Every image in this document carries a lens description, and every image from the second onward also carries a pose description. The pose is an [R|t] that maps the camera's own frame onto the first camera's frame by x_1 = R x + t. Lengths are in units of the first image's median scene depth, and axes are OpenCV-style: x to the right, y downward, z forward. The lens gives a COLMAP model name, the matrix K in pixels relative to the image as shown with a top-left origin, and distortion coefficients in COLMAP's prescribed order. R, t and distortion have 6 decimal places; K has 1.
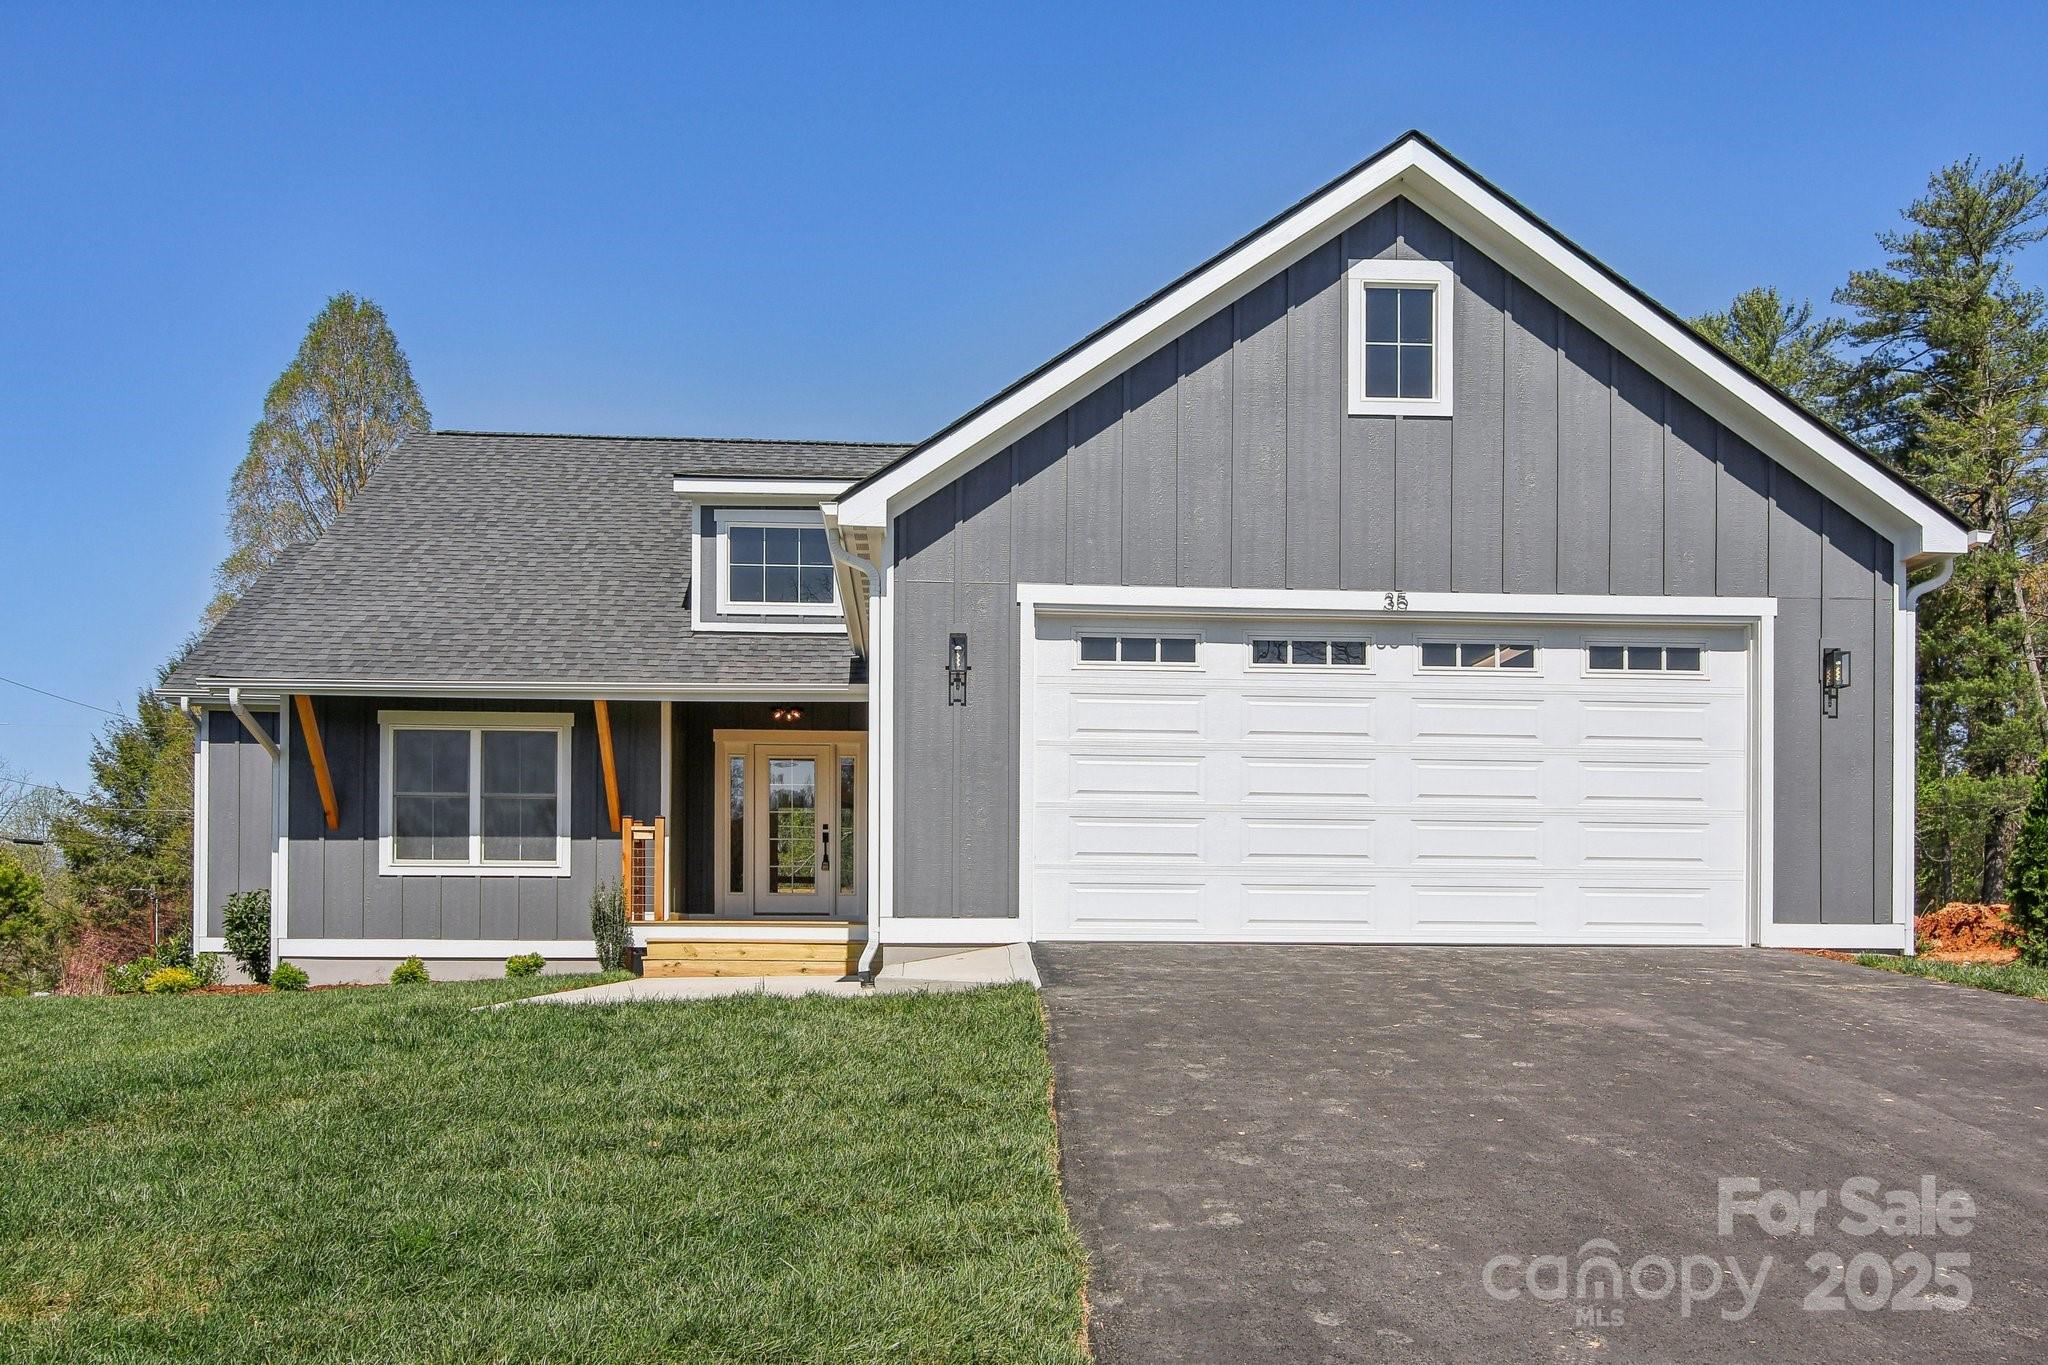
lens RADIAL K [[1640.8, 0, 1016.9], [0, 1640.8, 912.7], [0, 0, 1]] dist [0.010890, 0.008581]
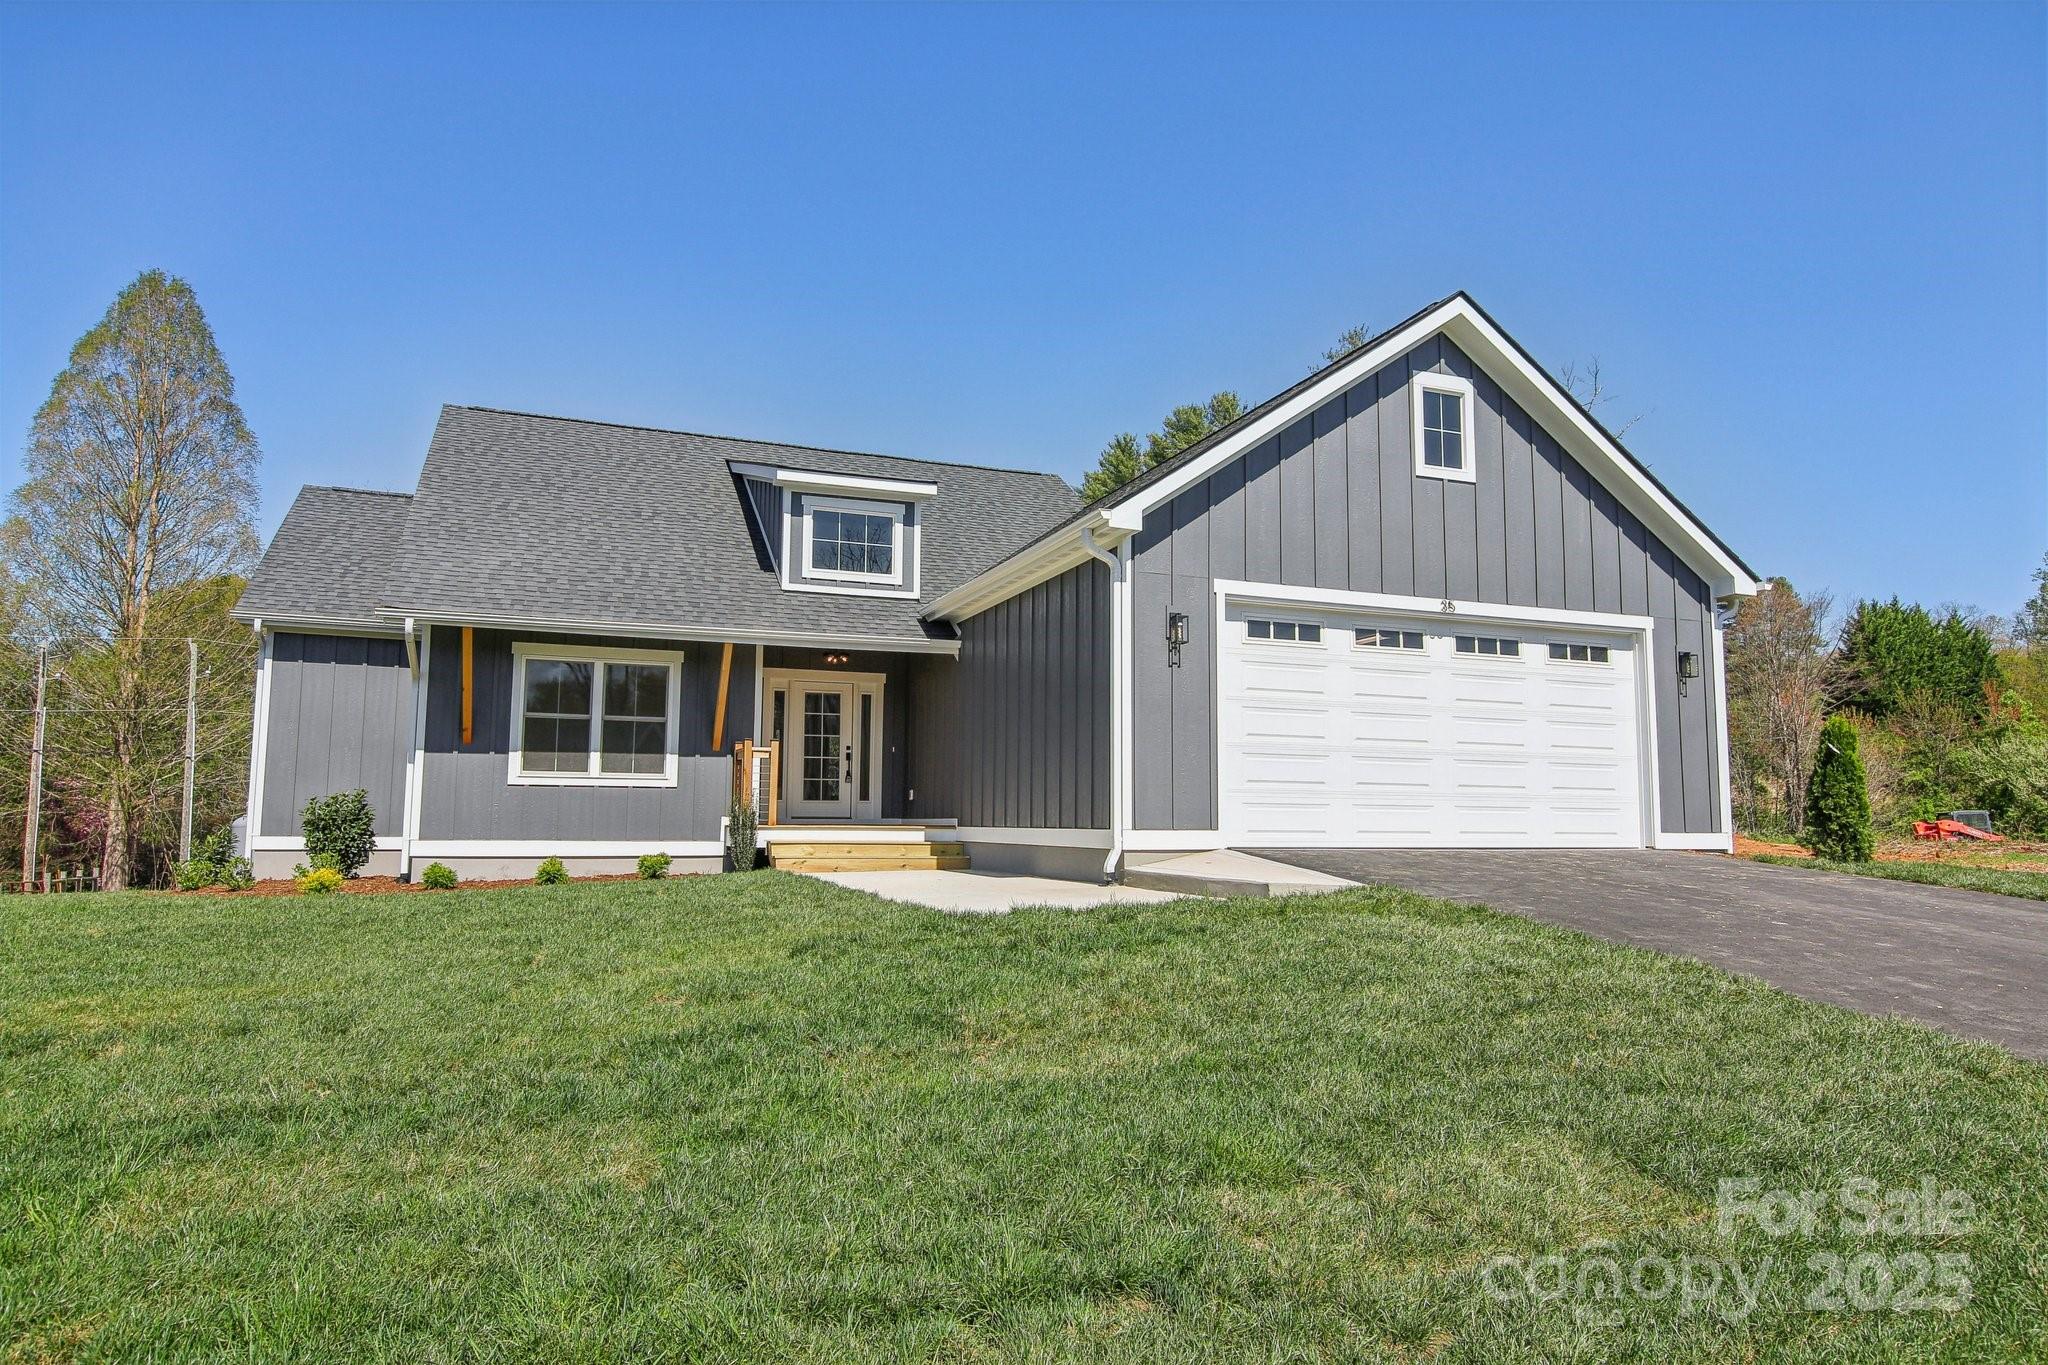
lens RADIAL K [[1232.8, 0, 1023.0], [0, 1232.8, 693.8], [0, 0, 1]] dist [0.012705, -0.025887]
pose [[0.954743, 0.032820, 0.295616, -0.311550], [-0.006064, 0.995835, -0.090972, -0.009984], [-0.297371, 0.085062, 0.950965, 0.068614]]
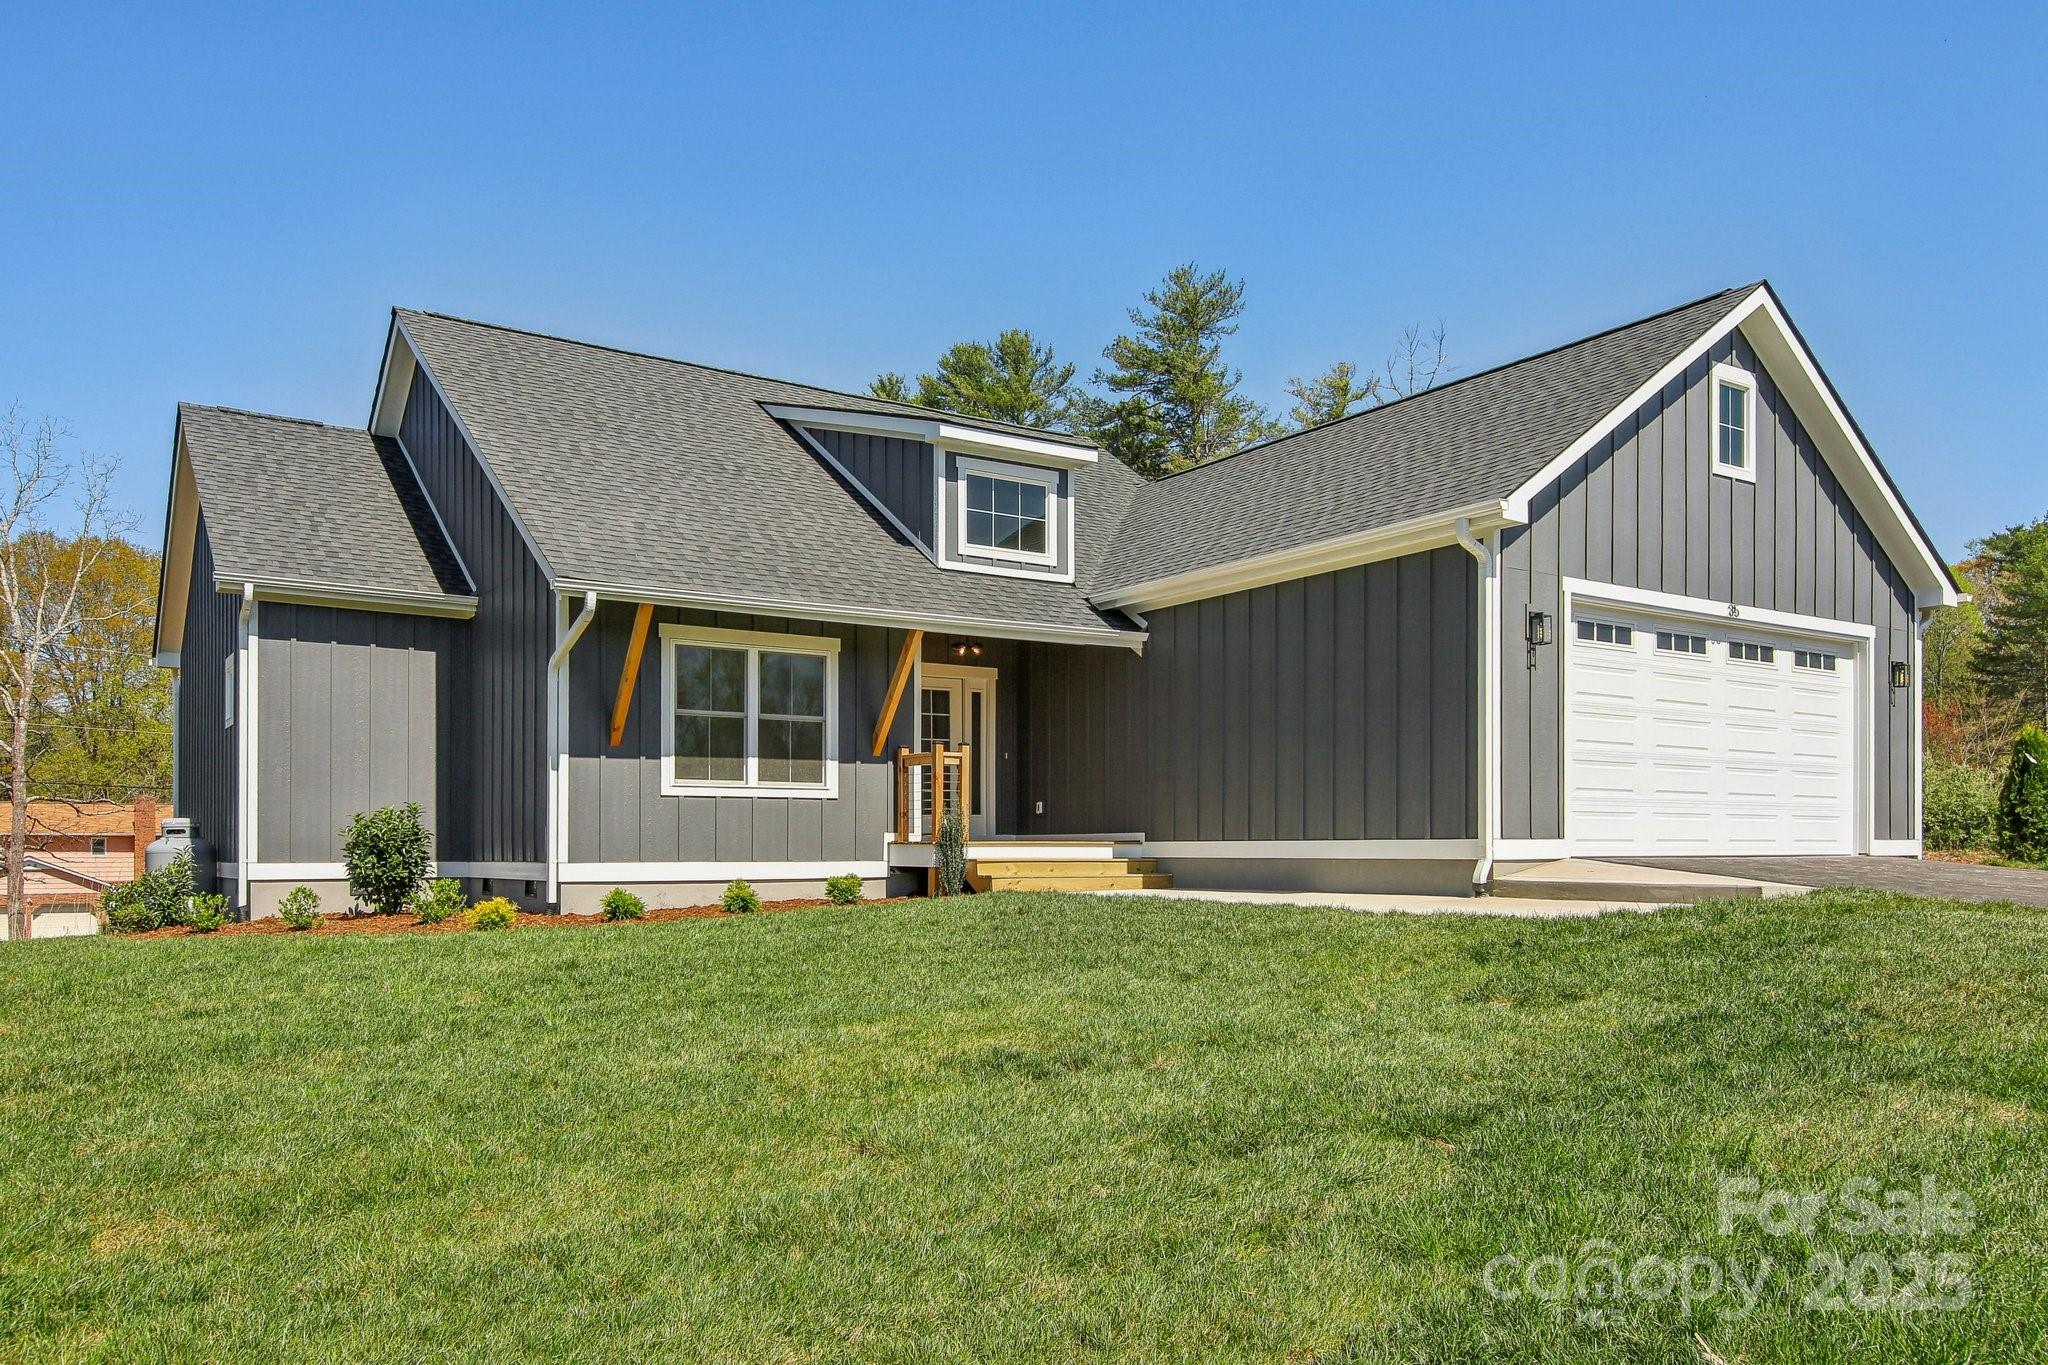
lens RADIAL K [[1478.4, 0, 1030.3], [0, 1478.4, 839.6], [0, 0, 1]] dist [0.004489, -0.001179]
pose [[0.863385, -0.004964, 0.504522, -0.659452], [0.001273, 0.999970, 0.007659, -0.003652], [-0.504545, -0.005970, 0.863365, 0.151737]]
